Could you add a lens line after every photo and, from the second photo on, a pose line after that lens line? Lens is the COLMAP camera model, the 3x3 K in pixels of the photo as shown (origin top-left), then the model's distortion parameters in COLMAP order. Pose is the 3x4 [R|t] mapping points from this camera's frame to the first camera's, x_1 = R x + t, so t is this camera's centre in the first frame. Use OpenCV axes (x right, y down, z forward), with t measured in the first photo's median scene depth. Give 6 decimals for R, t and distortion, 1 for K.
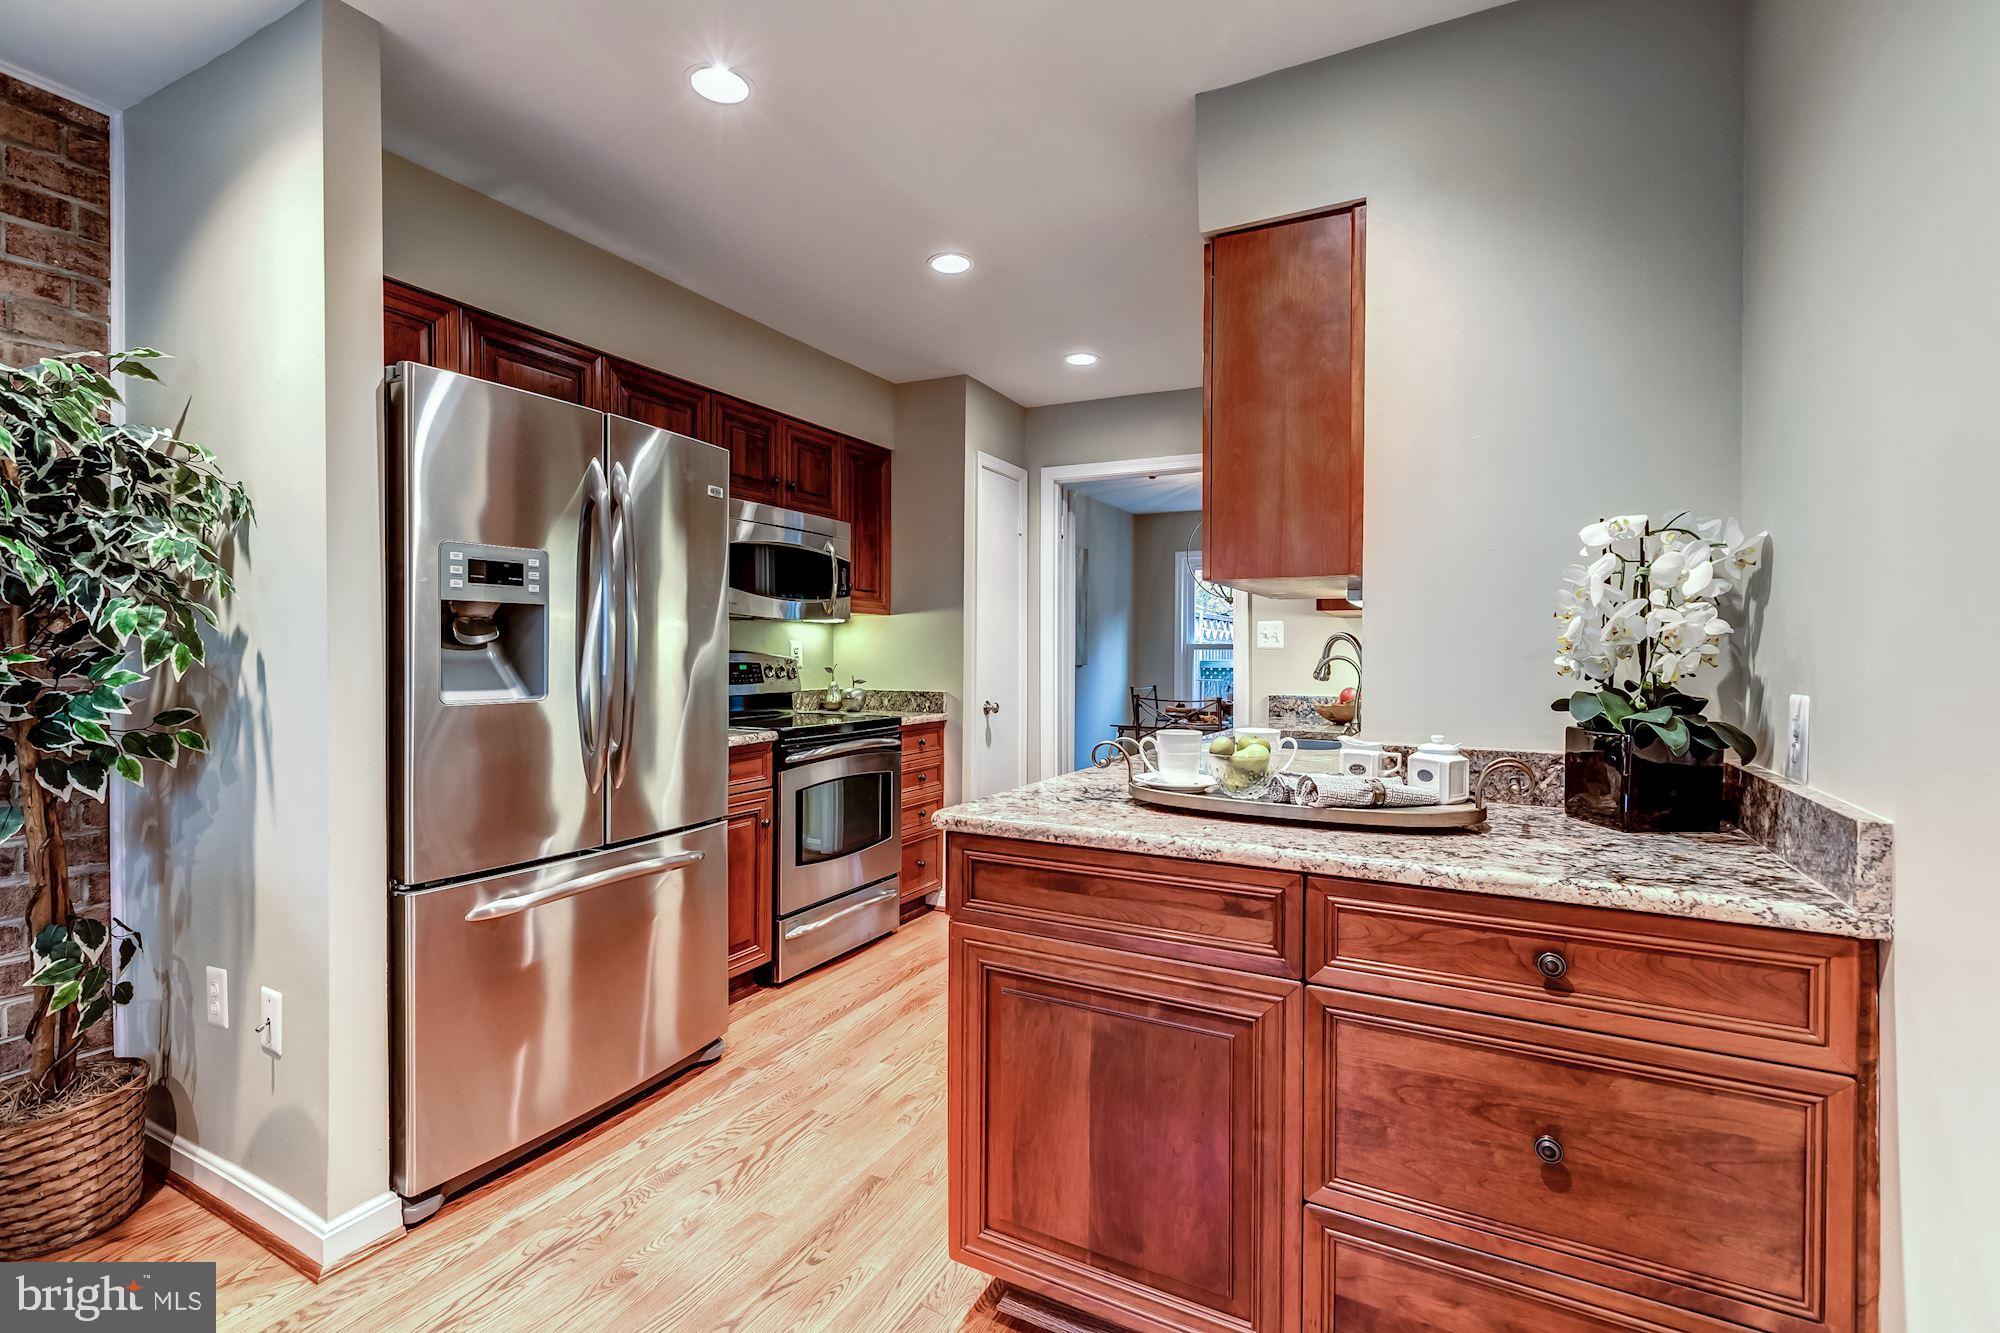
lens RADIAL K [[906.2, 0, 1006.9], [0, 906.2, 661.6], [0, 0, 1]] dist [0.002315, 0.000680]
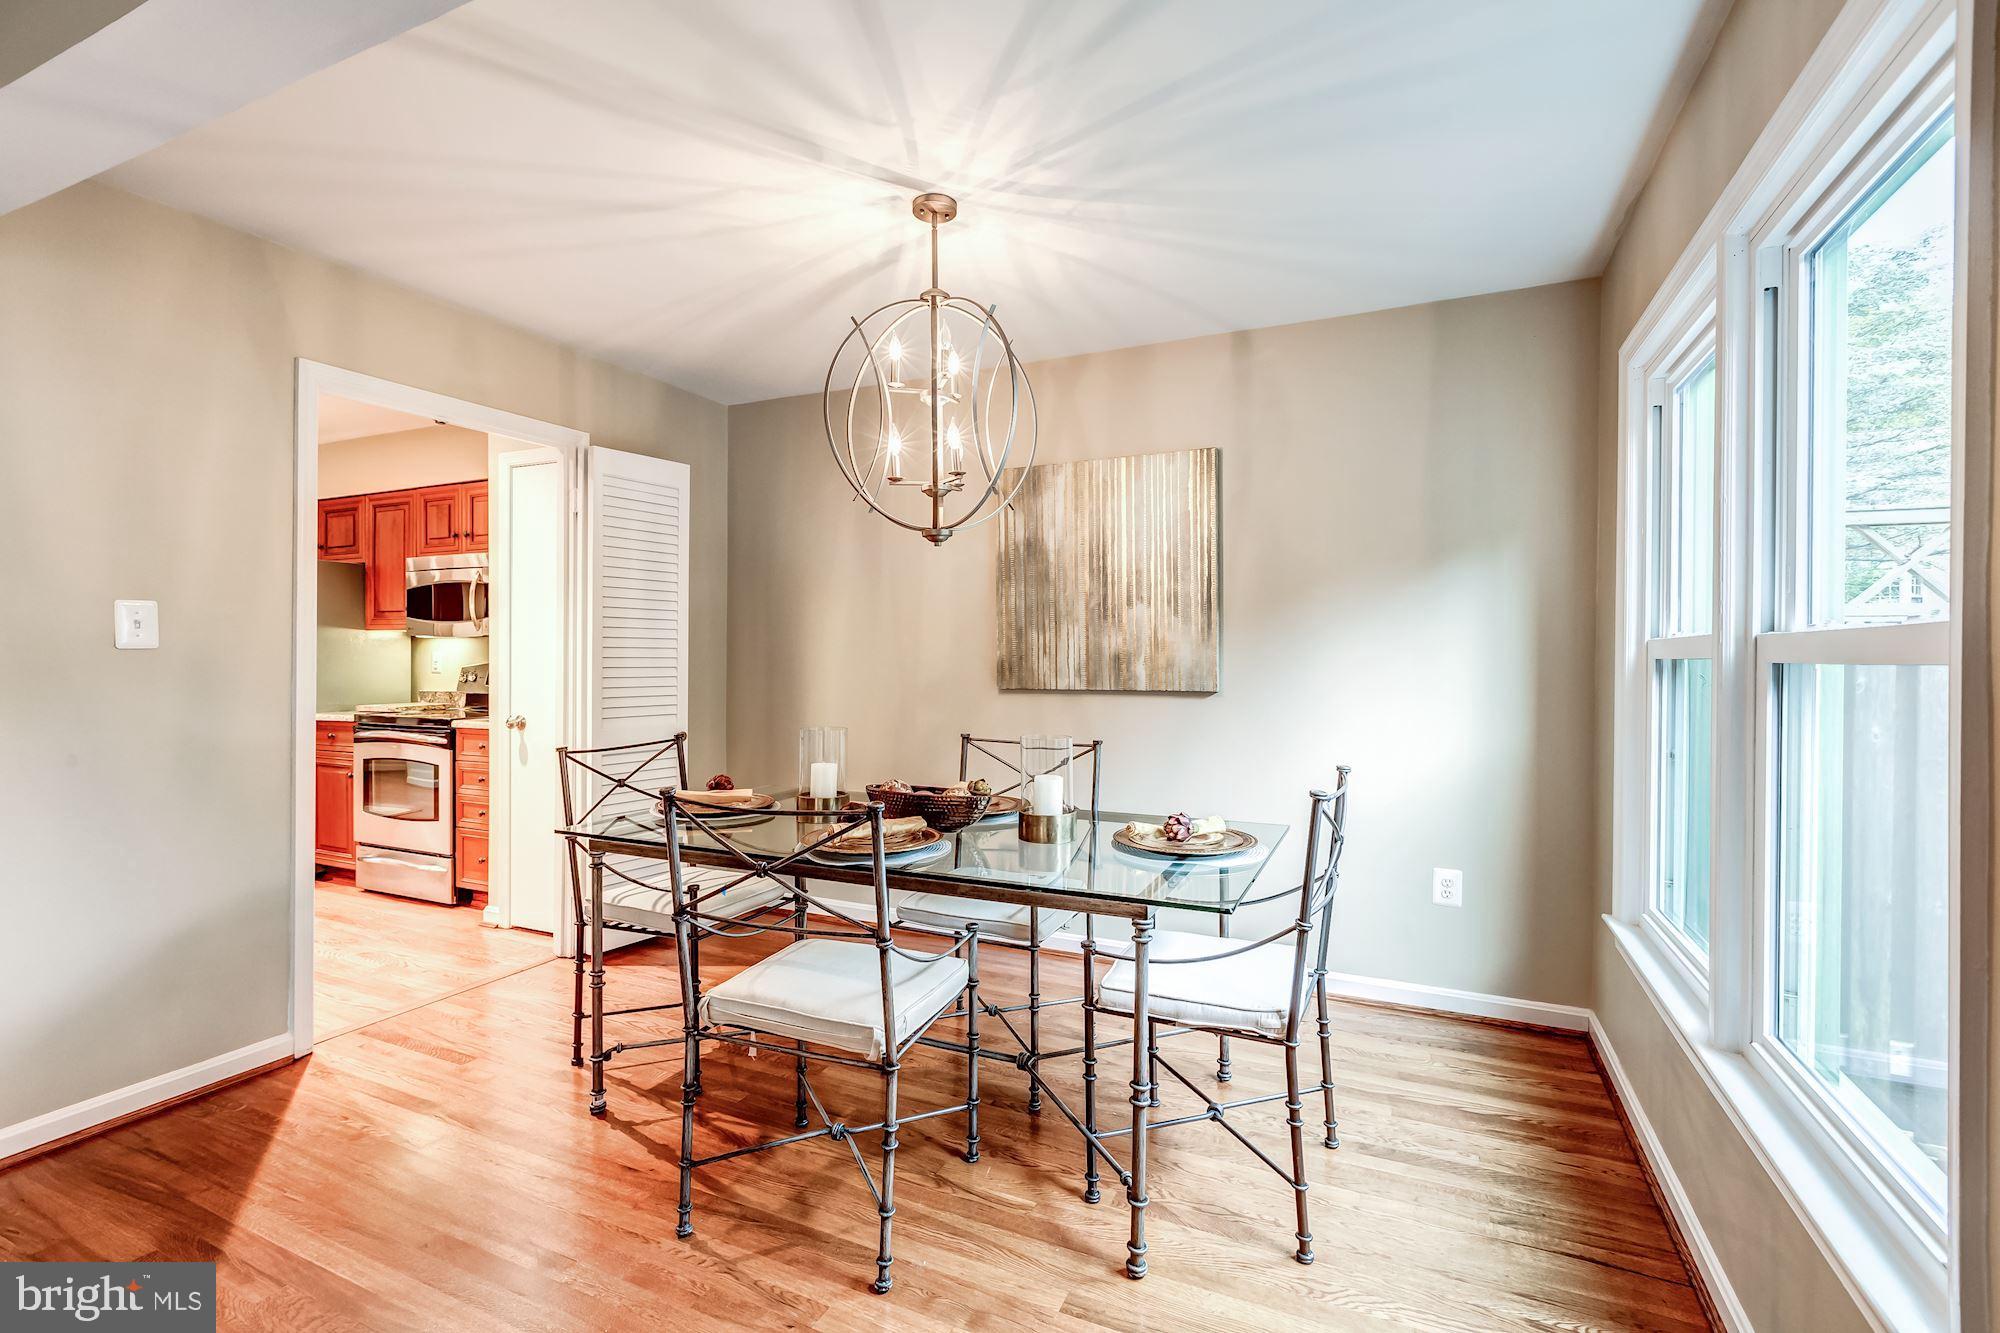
lens RADIAL K [[887.8, 0, 1001.7], [0, 887.8, 661.8], [0, 0, 1]] dist [-0.000271, 0.000146]
pose [[0.057395, 0.003054, -0.998347, 2.124655], [-0.012524, 0.999919, 0.002339, -0.046025], [0.998273, 0.012369, 0.057429, 3.345347]]
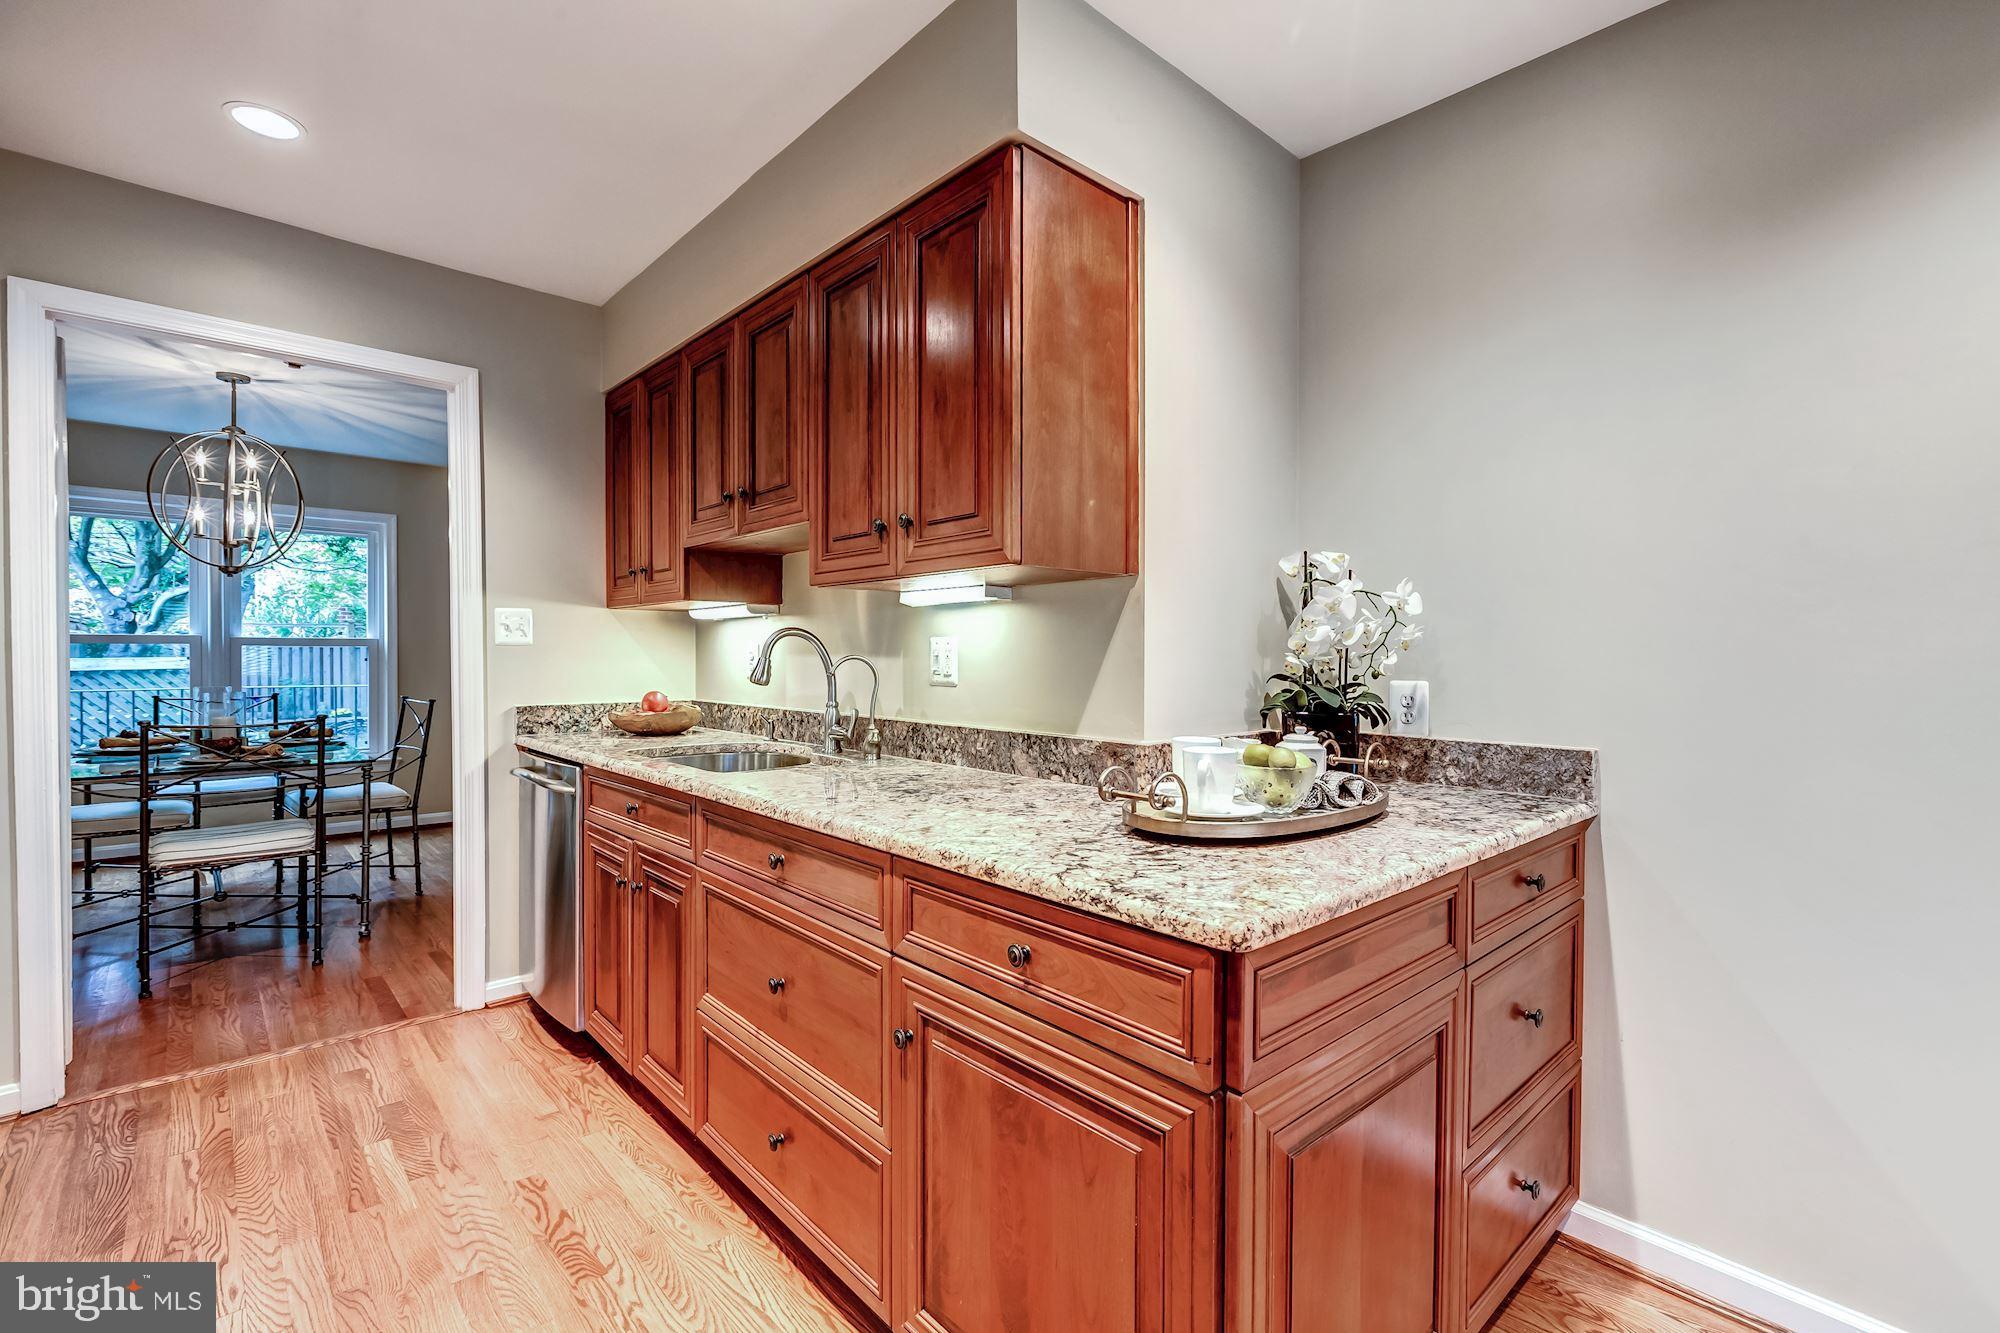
lens RADIAL K [[887.8, 0, 1001.7], [0, 887.8, 661.8], [0, 0, 1]] dist [-0.000271, 0.000146]
pose [[0.338402, -0.016064, 0.940865, -0.596662], [0.007216, 0.999869, 0.014476, -0.017469], [-0.940974, 0.001890, 0.338474, 0.835825]]
